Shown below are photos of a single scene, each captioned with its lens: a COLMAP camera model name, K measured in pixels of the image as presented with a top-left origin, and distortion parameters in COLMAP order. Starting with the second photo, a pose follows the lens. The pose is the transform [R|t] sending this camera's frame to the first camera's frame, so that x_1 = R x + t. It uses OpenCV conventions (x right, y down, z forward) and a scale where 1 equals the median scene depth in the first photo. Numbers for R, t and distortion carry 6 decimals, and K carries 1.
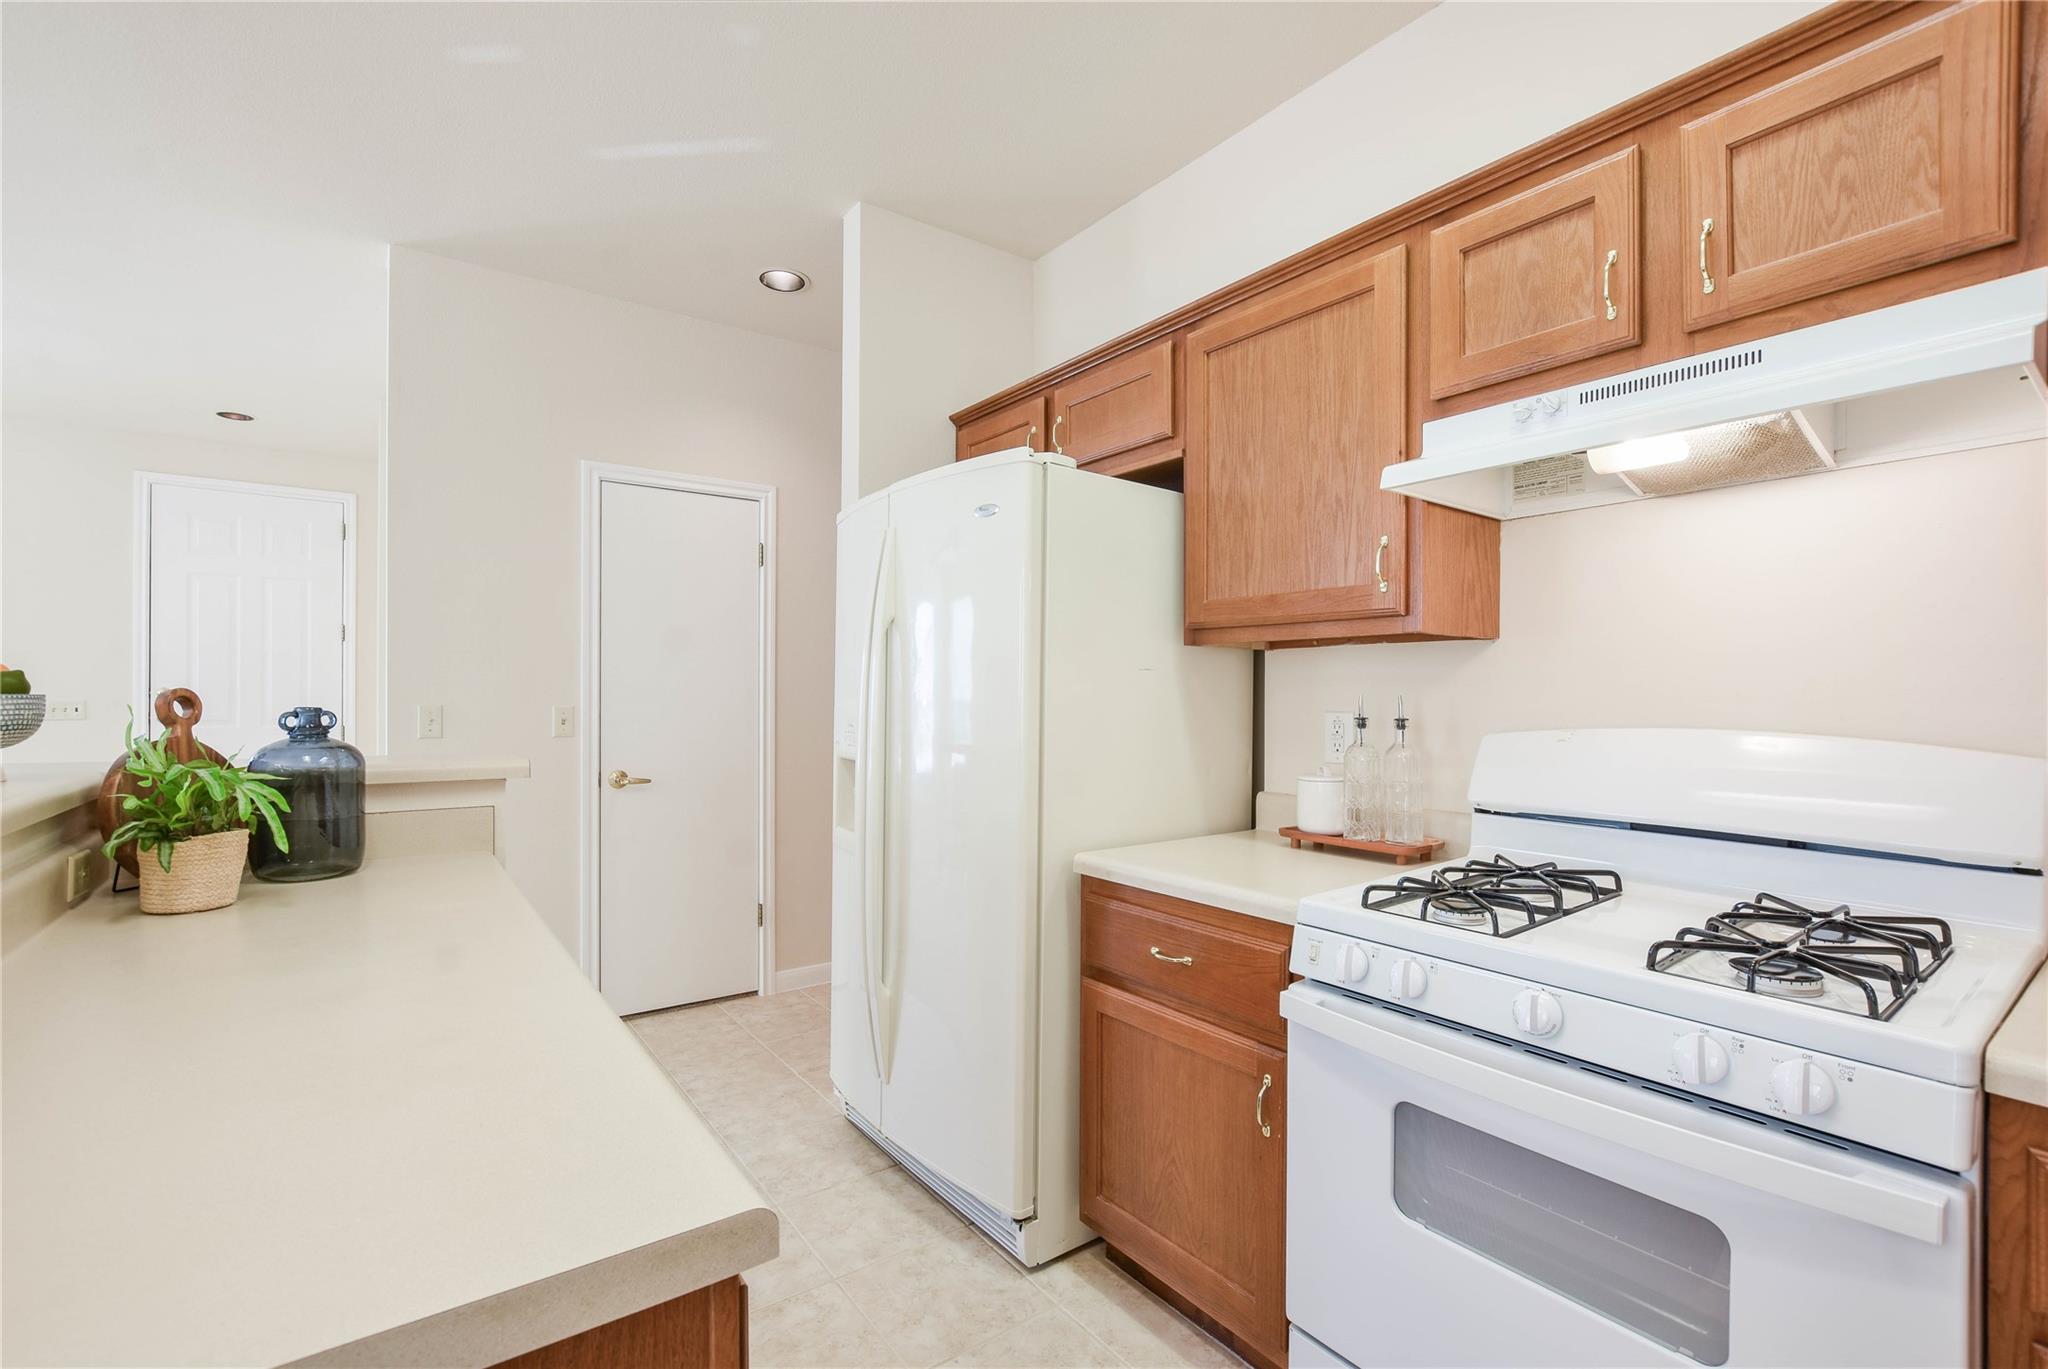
lens RADIAL K [[883.6, 0, 1028.1], [0, 883.6, 698.5], [0, 0, 1]] dist [-0.013322, 0.000153]
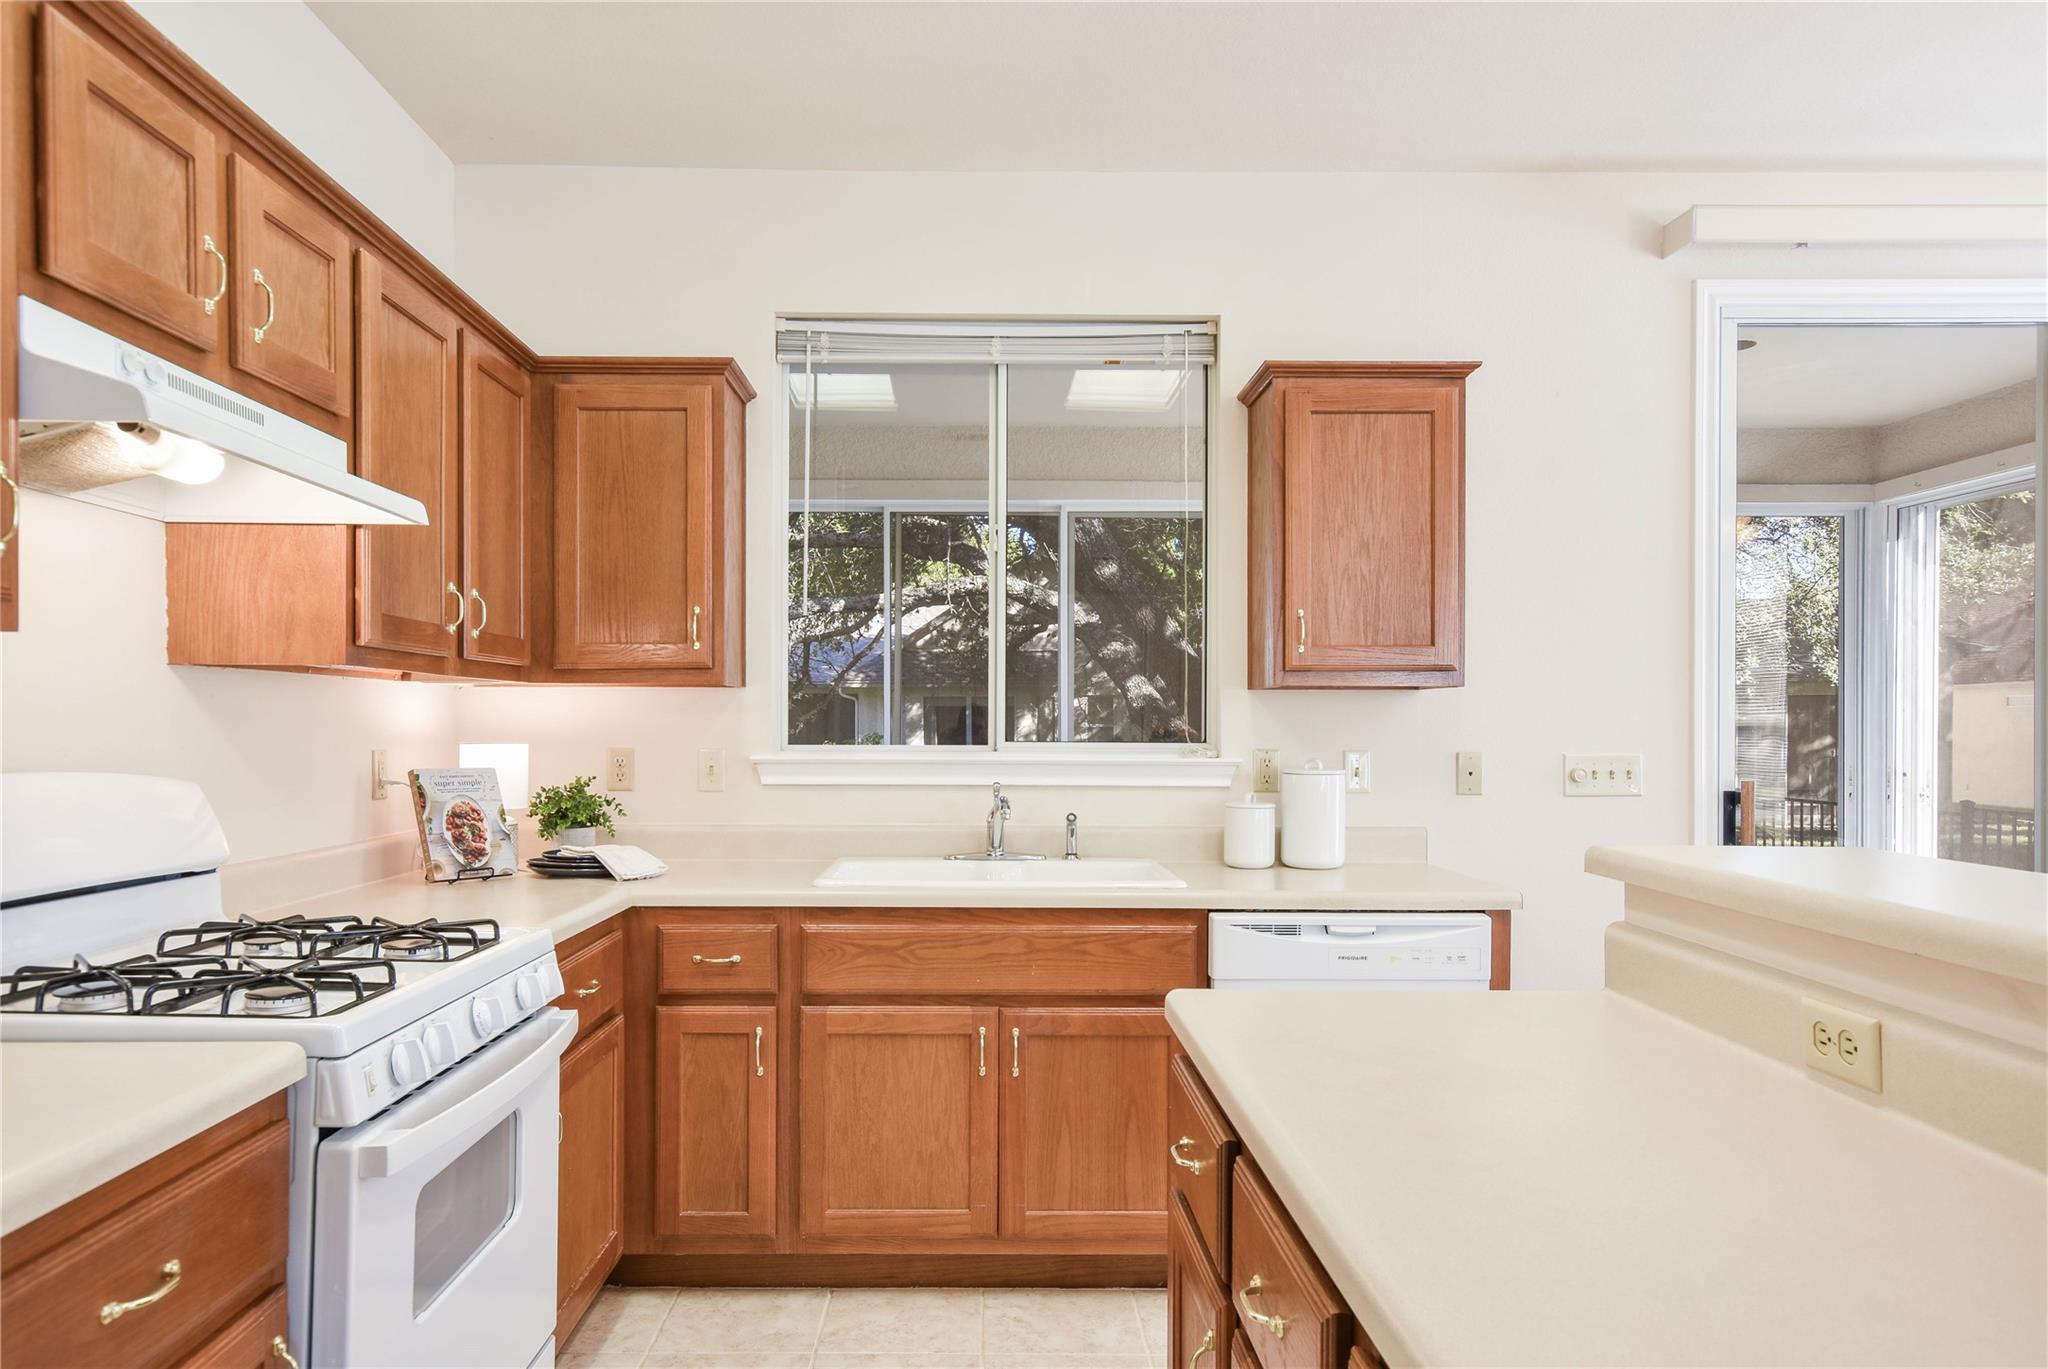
lens RADIAL K [[1307.1, 0, 987.9], [0, 1307.1, 730.5], [0, 0, 1]] dist [0.008139, 0.002053]
pose [[-0.806827, -0.008442, 0.590727, -0.594019], [-0.004849, 0.999959, 0.007668, -0.016134], [-0.590768, 0.003322, -0.806835, 1.242257]]
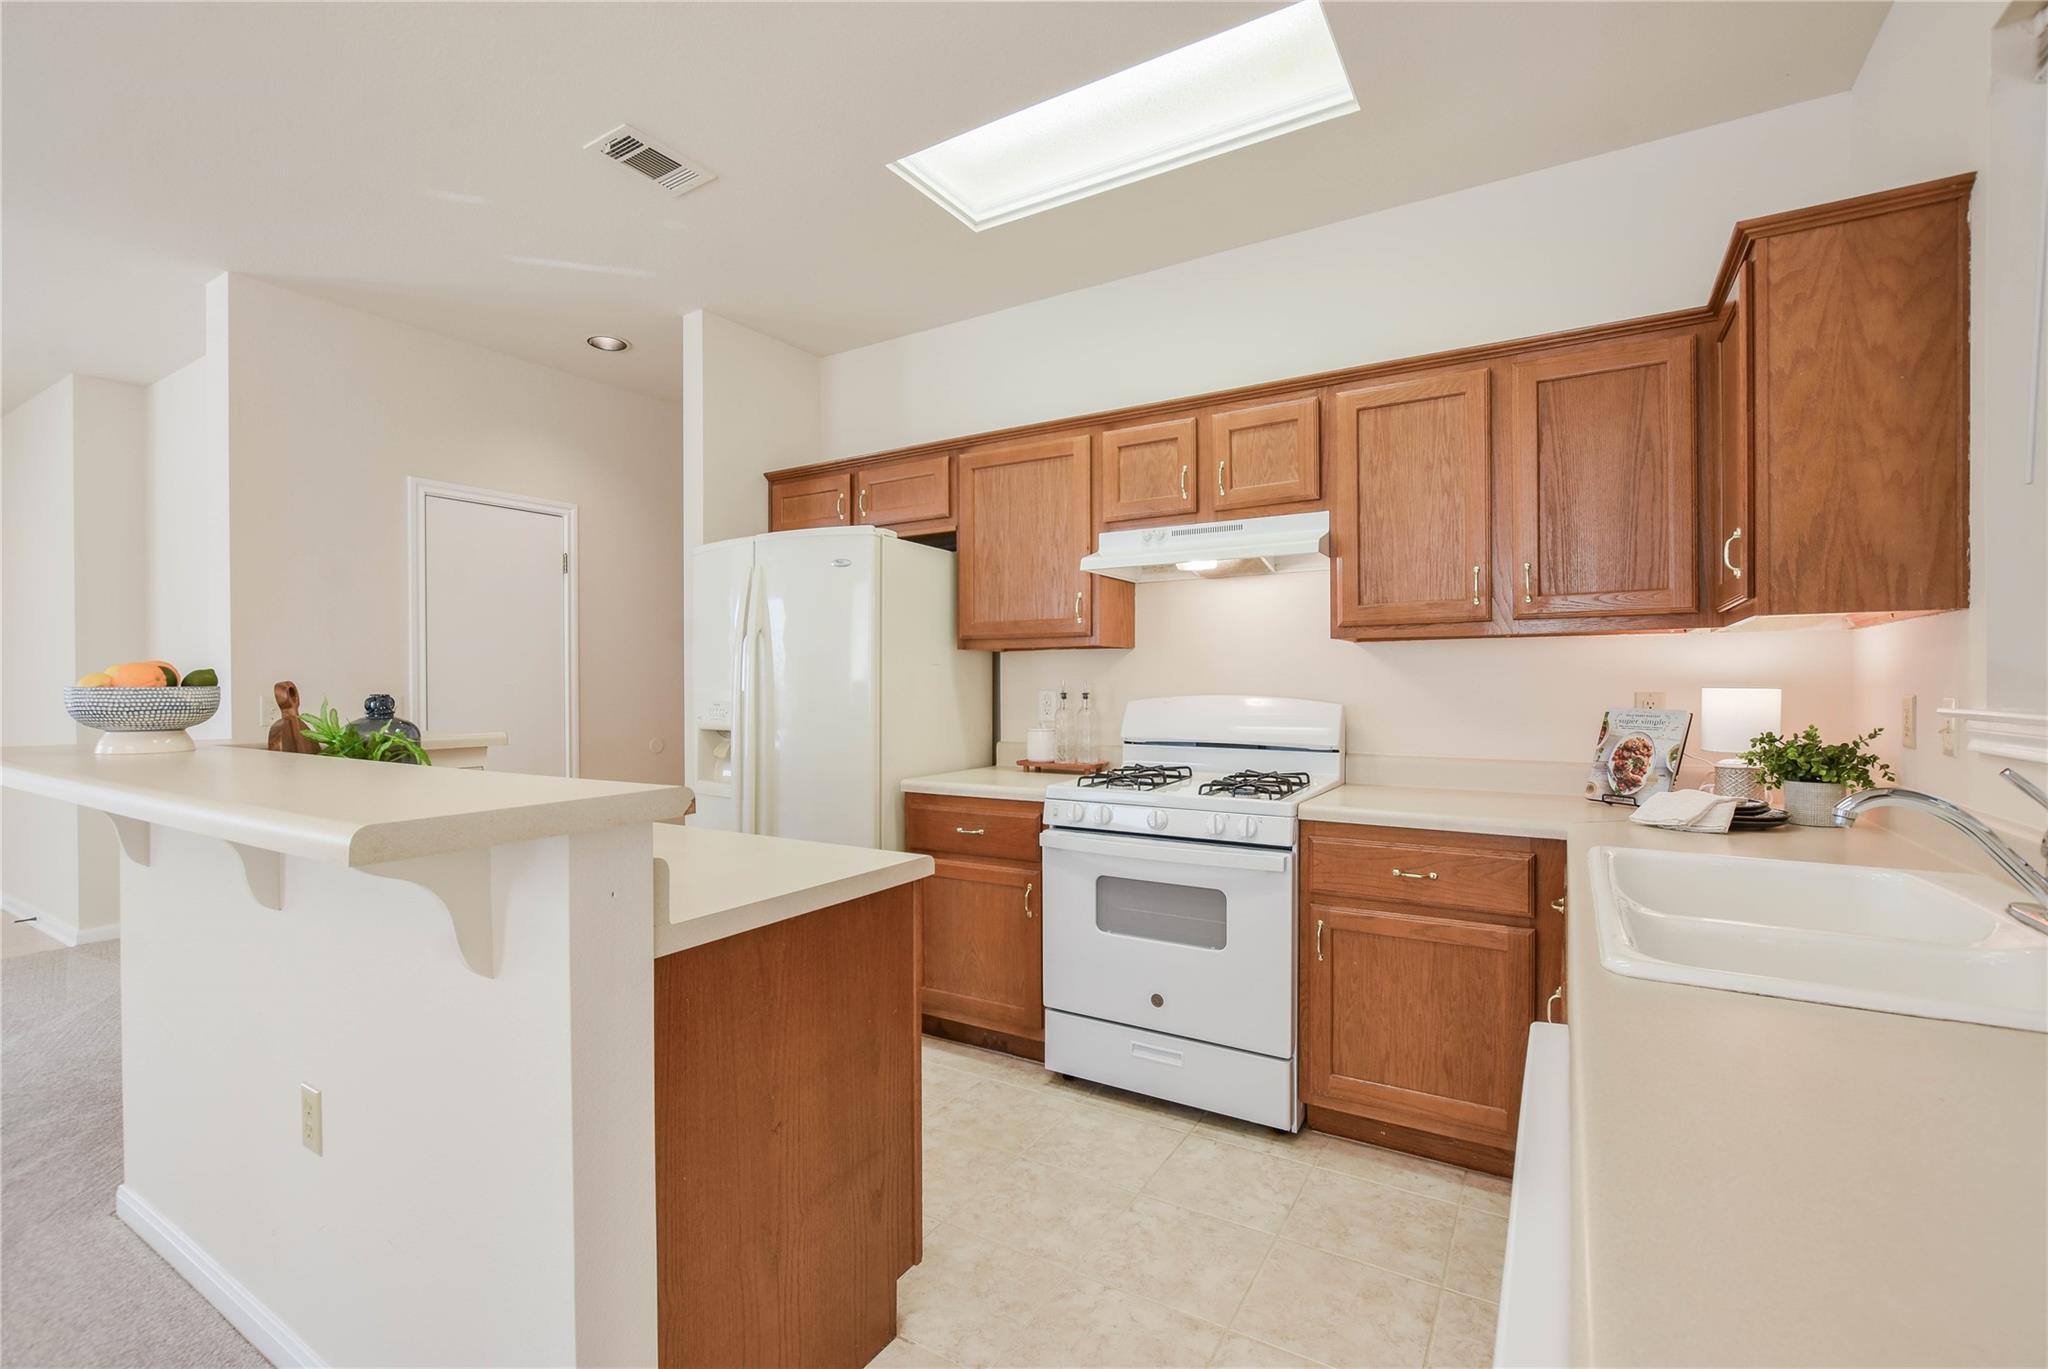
lens RADIAL K [[897.2, 0, 1014.8], [0, 897.2, 686.9], [0, 0, 1]] dist [-0.017398, -0.000148]
pose [[0.929396, -0.010503, 0.368933, -0.386329], [0.009828, 0.999945, 0.003709, 0.002877], [-0.368952, 0.000178, 0.929448, -0.640684]]
